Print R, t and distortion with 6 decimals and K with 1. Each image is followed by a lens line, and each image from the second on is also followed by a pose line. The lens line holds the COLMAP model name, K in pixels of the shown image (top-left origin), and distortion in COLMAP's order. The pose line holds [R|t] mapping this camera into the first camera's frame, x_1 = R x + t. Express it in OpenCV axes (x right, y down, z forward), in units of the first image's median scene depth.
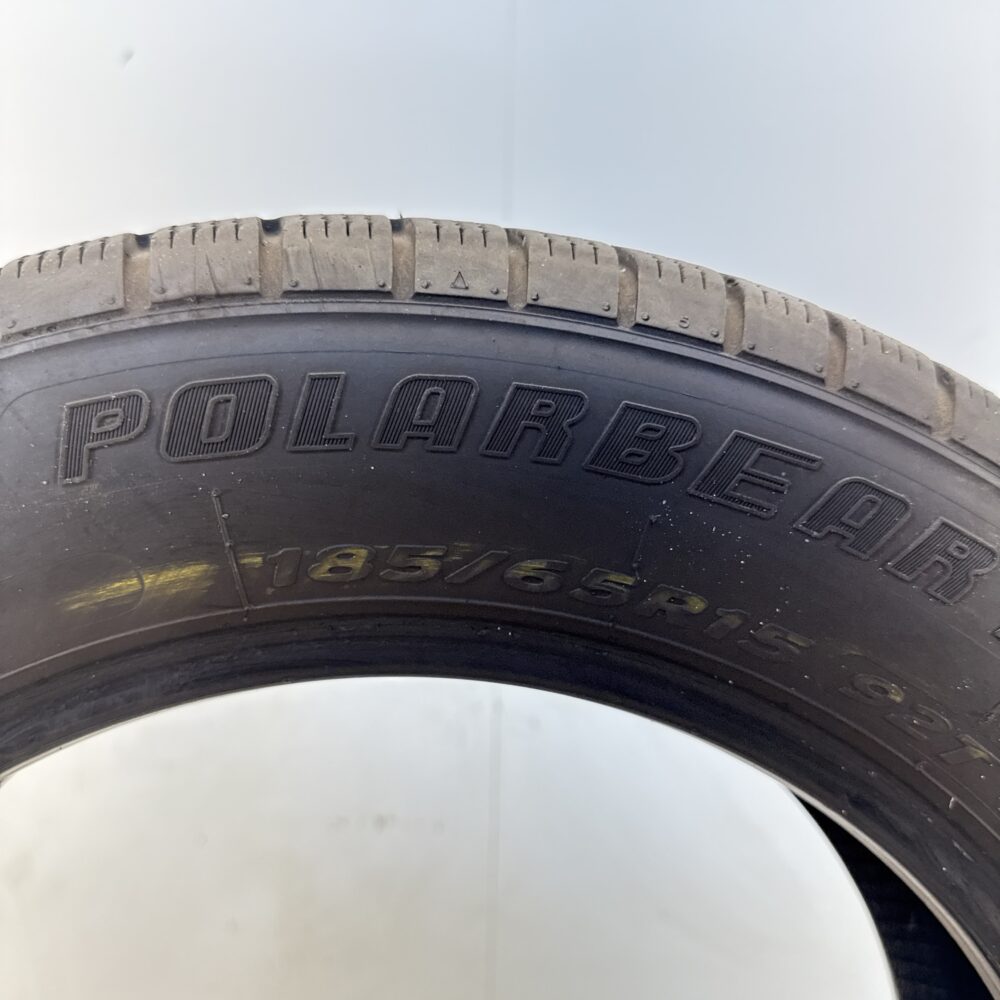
lens RADIAL K [[909.0, 0, 510.9], [0, 909.0, 501.9], [0, 0, 1]] dist [0.168476, -0.433336]
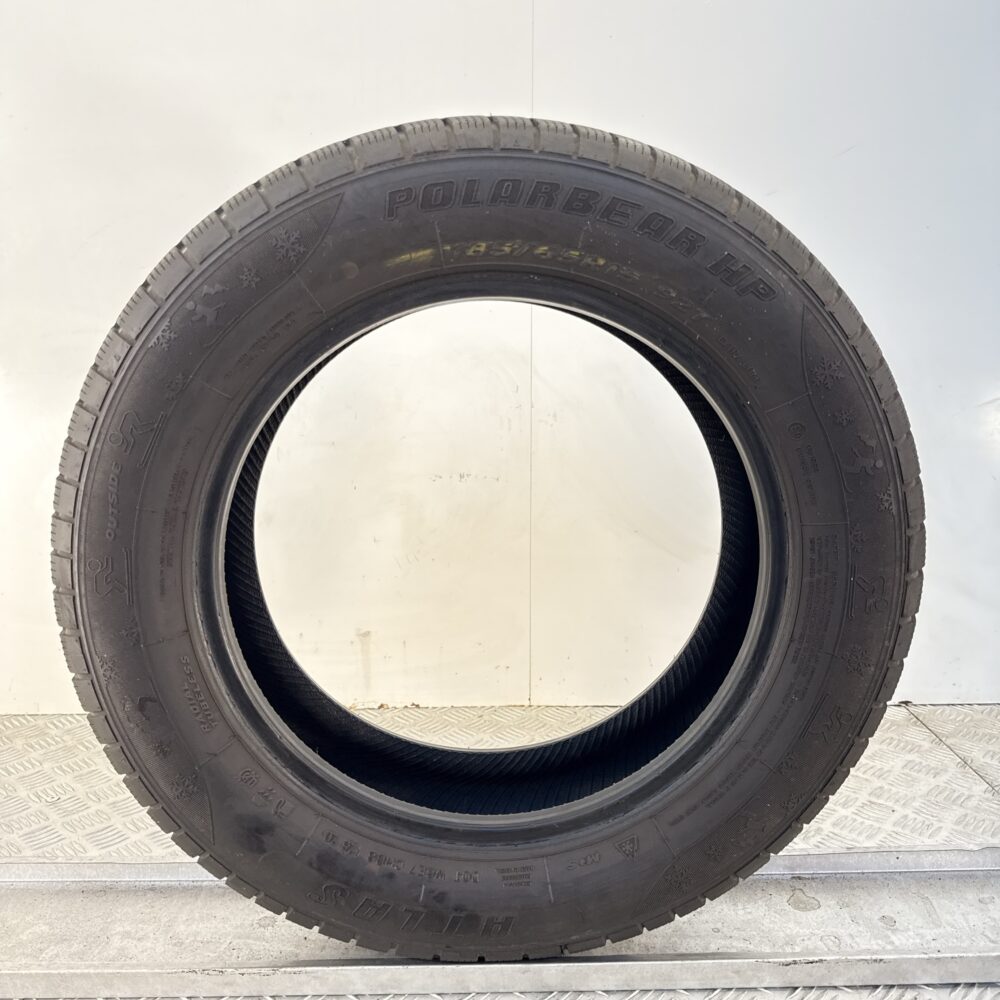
lens RADIAL K [[909.0, 0, 510.9], [0, 909.0, 501.9], [0, 0, 1]] dist [0.168476, -0.433336]
pose [[0.999208, -0.015962, -0.036450, 0.014541], [0.022557, 0.981829, 0.188425, 0.308065], [0.032780, -0.189098, 0.981411, -1.993658]]
